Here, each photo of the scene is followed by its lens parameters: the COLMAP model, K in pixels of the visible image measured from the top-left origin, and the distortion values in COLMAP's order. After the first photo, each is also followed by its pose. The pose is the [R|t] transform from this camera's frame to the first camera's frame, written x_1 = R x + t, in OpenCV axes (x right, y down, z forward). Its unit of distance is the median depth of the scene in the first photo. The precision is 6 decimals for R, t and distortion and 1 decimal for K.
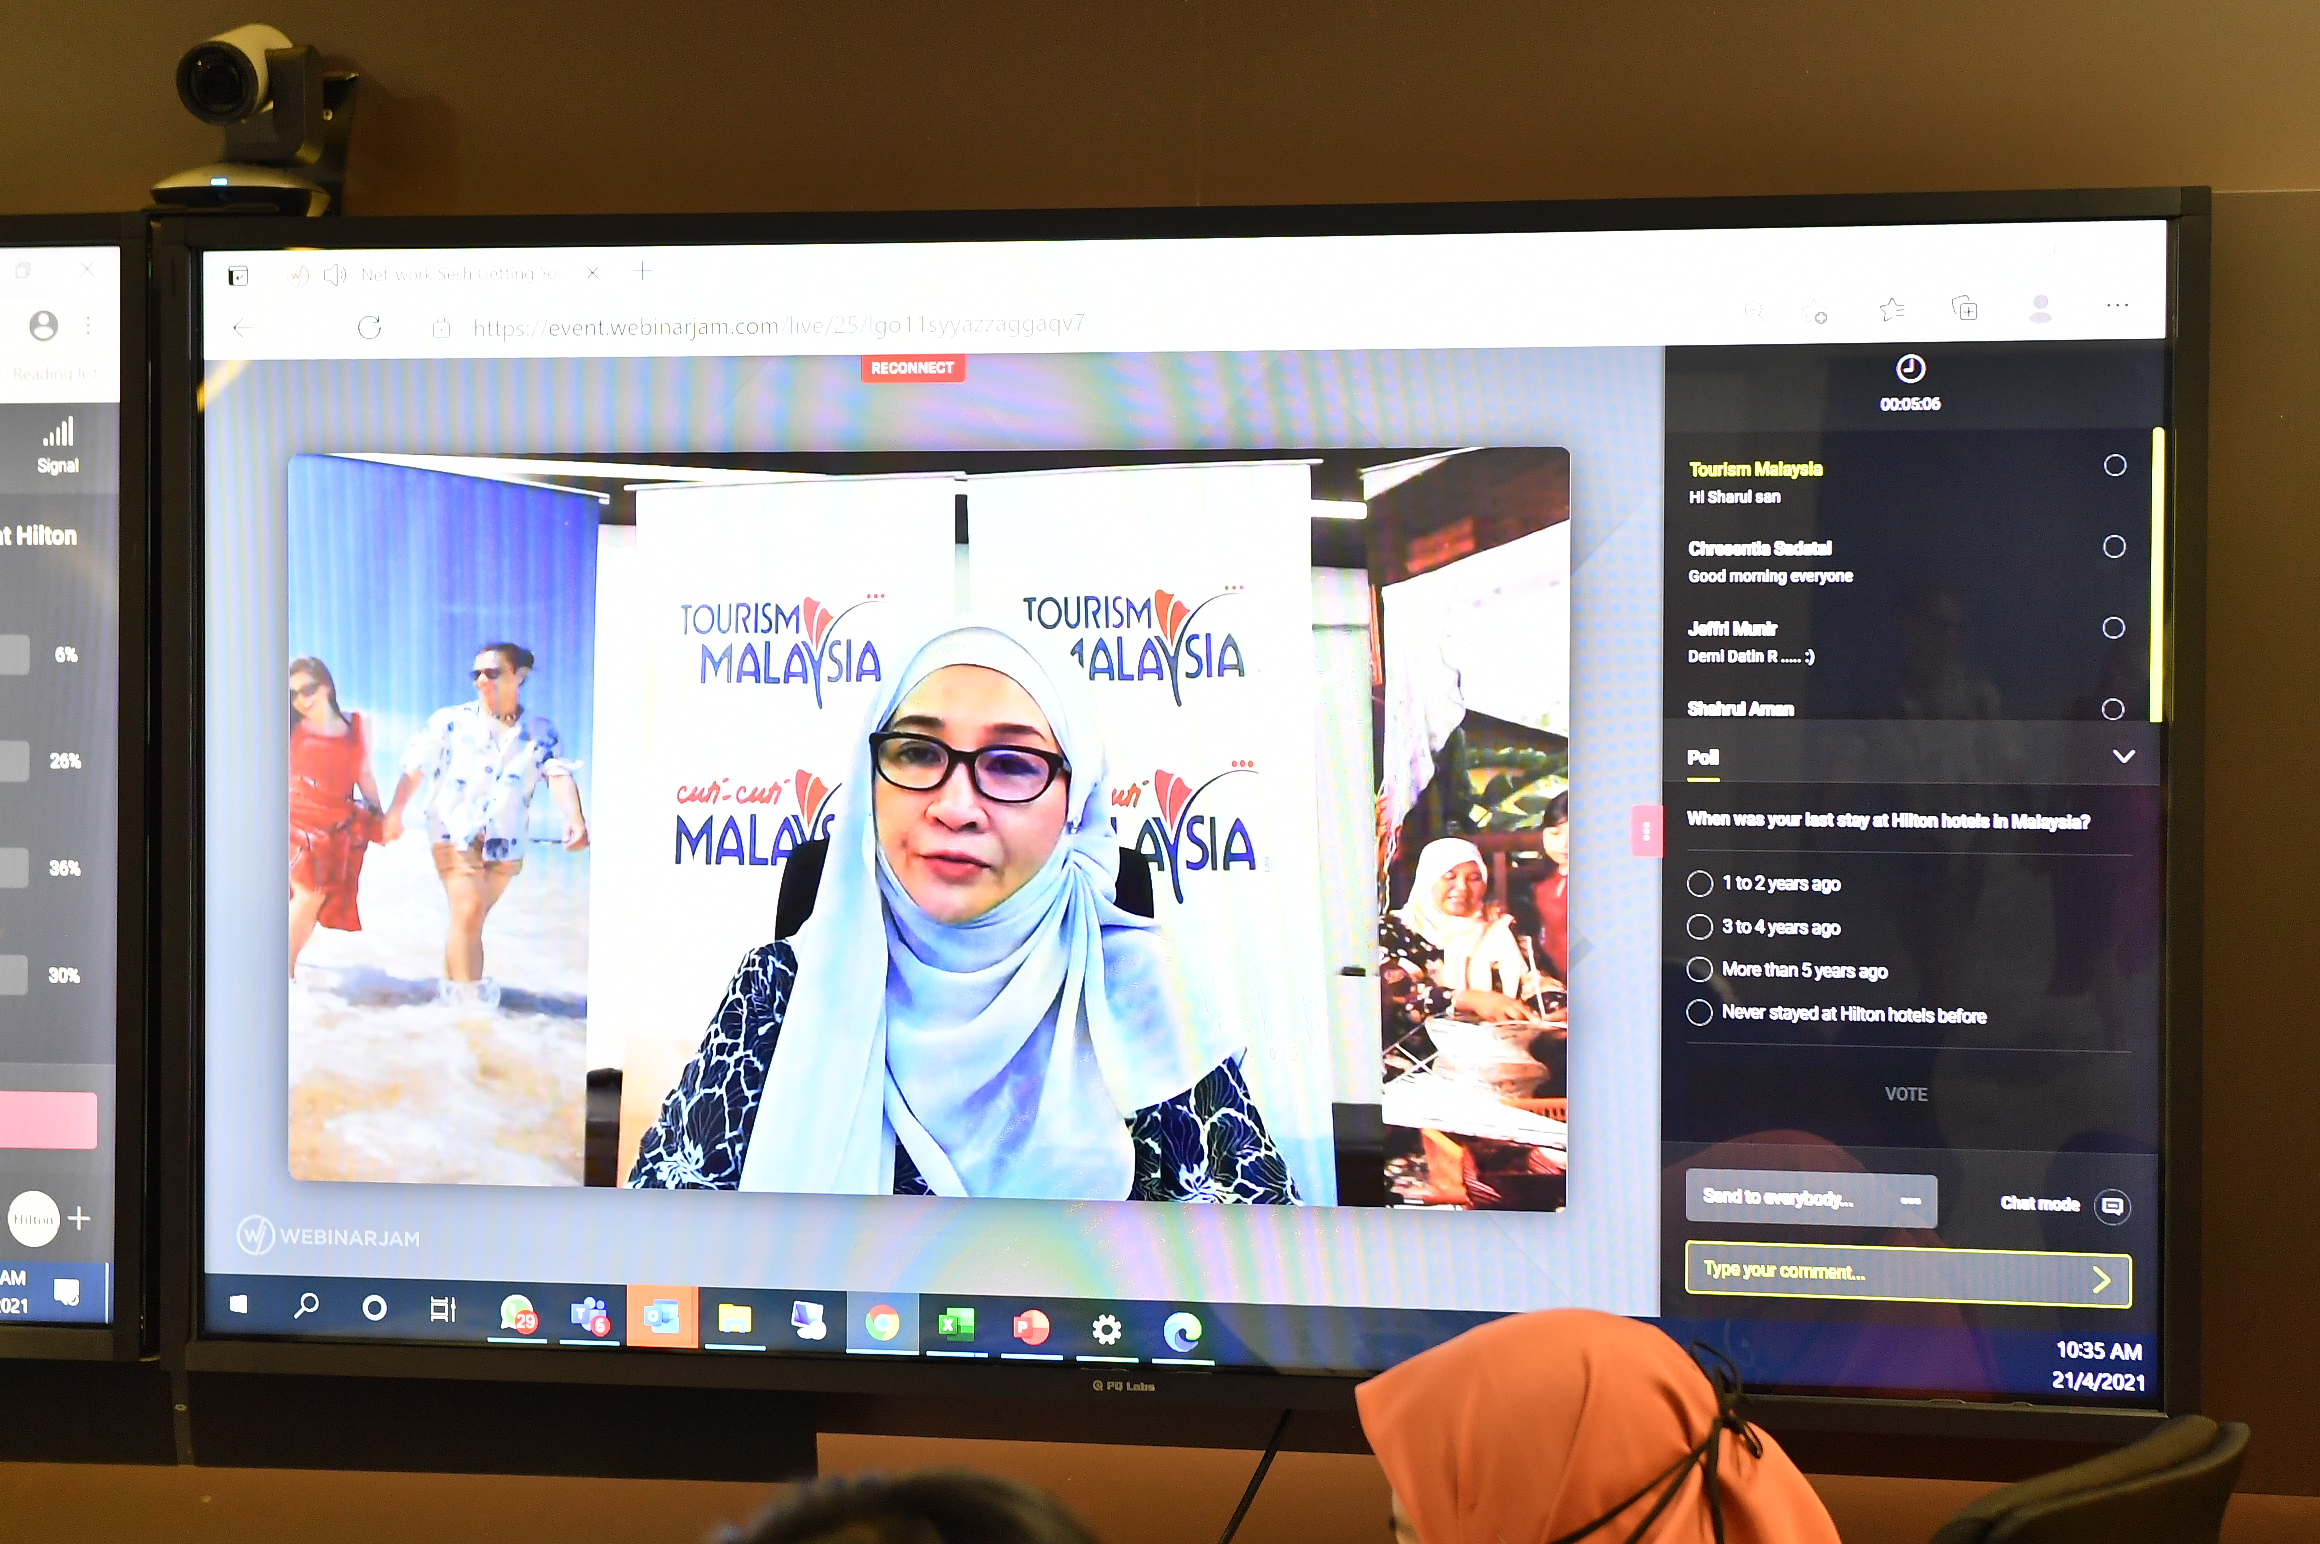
lens RADIAL K [[5060.7, 0, 1160.0], [0, 5060.7, 772.0], [0, 0, 1]] dist [0.142385, -0.219719]
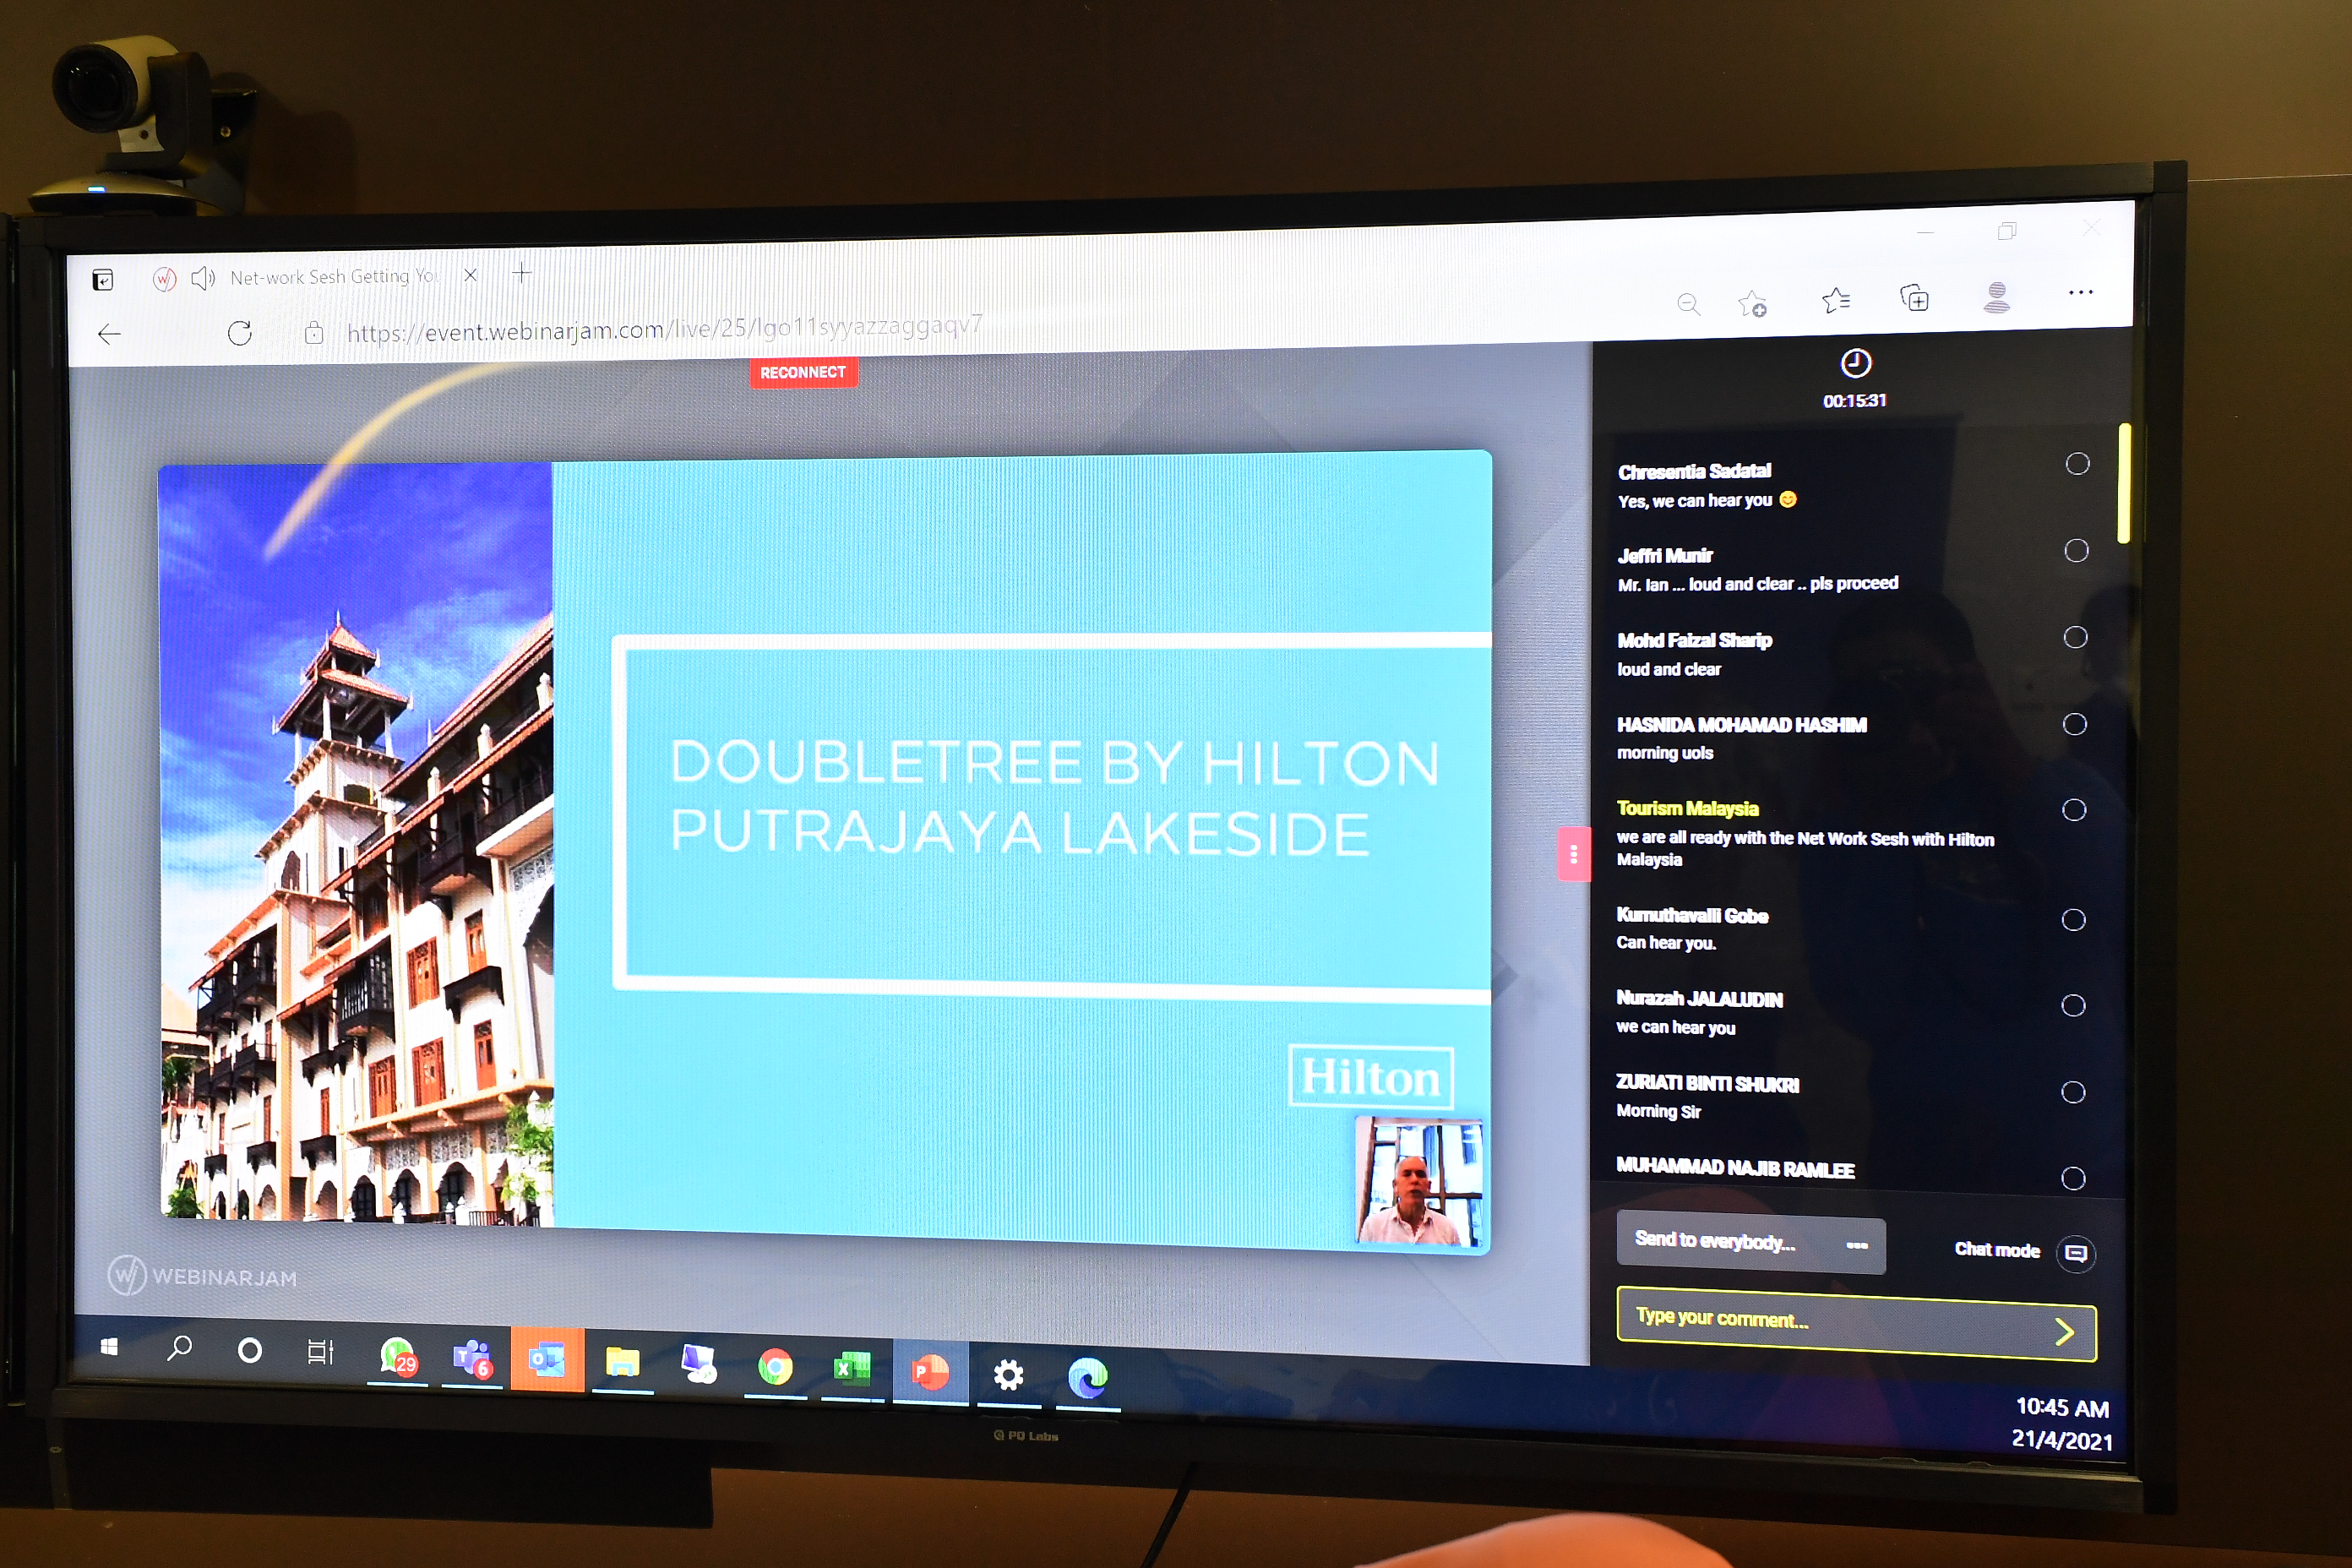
lens RADIAL K [[3414.8, 0, 1176.0], [0, 3414.8, 784.0], [0, 0, 1]] dist [0.135799, -0.012180]
pose [[0.999705, -0.003488, 0.024052, 0.005938], [0.003400, 0.999987, 0.003708, -0.004030], [-0.024065, -0.003626, 0.999704, 0.352981]]
